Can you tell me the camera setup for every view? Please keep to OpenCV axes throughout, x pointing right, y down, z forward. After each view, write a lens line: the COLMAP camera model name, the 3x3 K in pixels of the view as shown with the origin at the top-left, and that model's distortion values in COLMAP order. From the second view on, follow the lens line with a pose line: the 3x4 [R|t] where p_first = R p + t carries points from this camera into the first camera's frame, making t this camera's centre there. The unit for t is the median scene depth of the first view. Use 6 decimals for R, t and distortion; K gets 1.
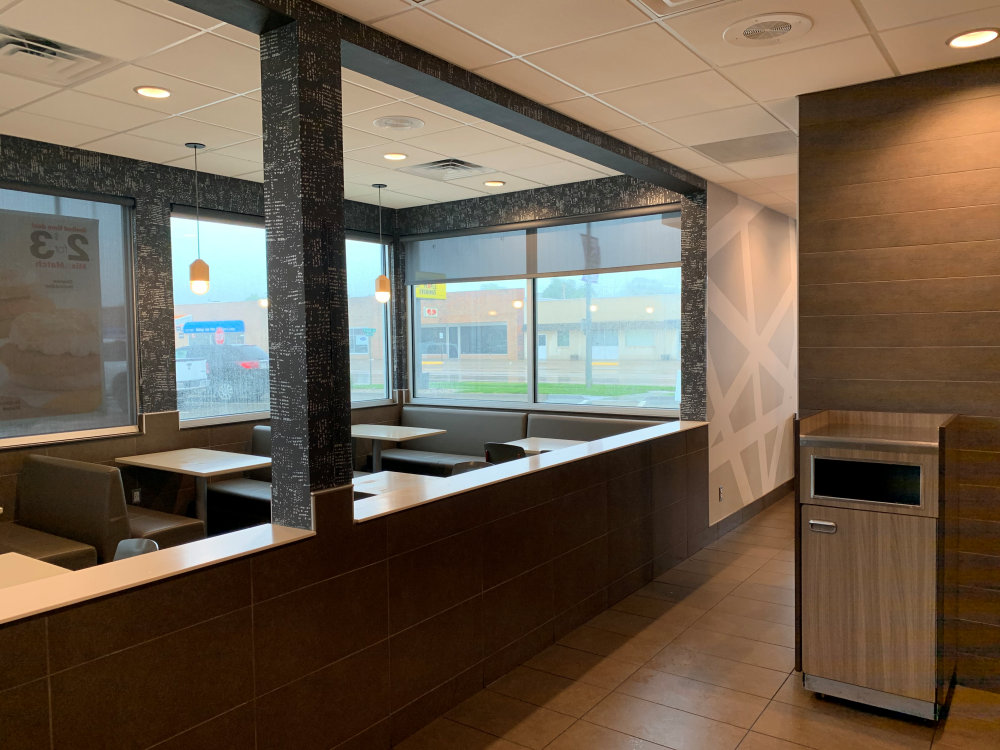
lens RADIAL K [[760.0, 0, 503.8], [0, 760.0, 373.4], [0, 0, 1]] dist [0.013196, -0.019809]
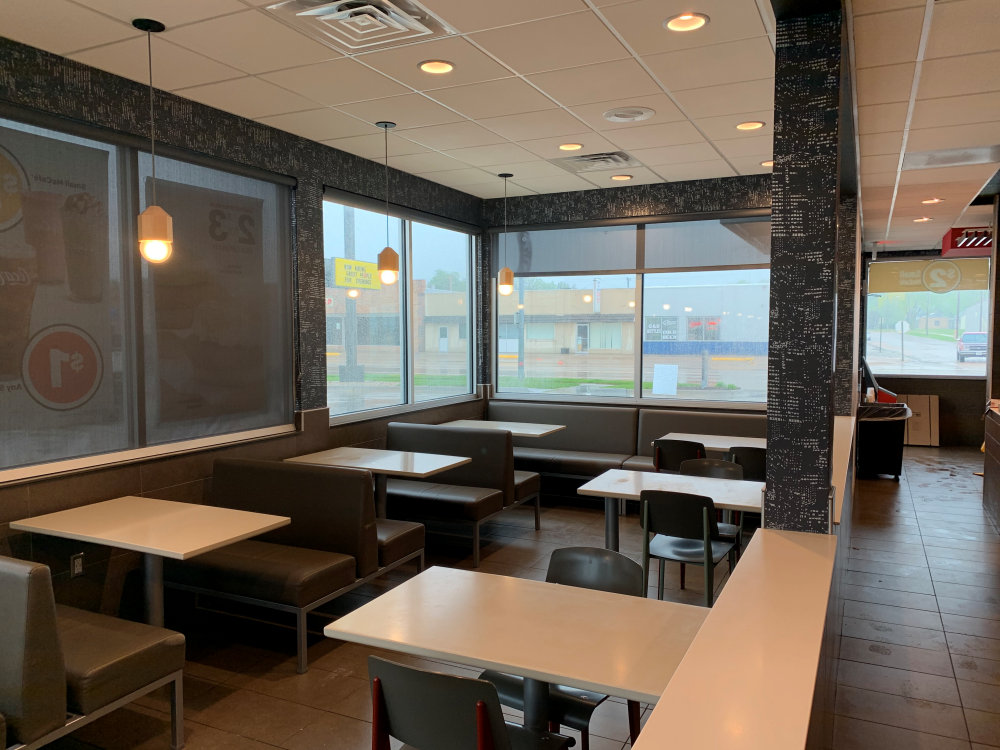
lens RADIAL K [[760.0, 0, 497.8], [0, 760.0, 375.3], [0, 0, 1]] dist [0.013196, -0.019809]
pose [[0.987810, 0.003526, 0.155621, -0.324411], [-0.005542, 0.999906, 0.012521, -0.003071], [-0.155563, -0.013231, 0.987737, 0.039804]]
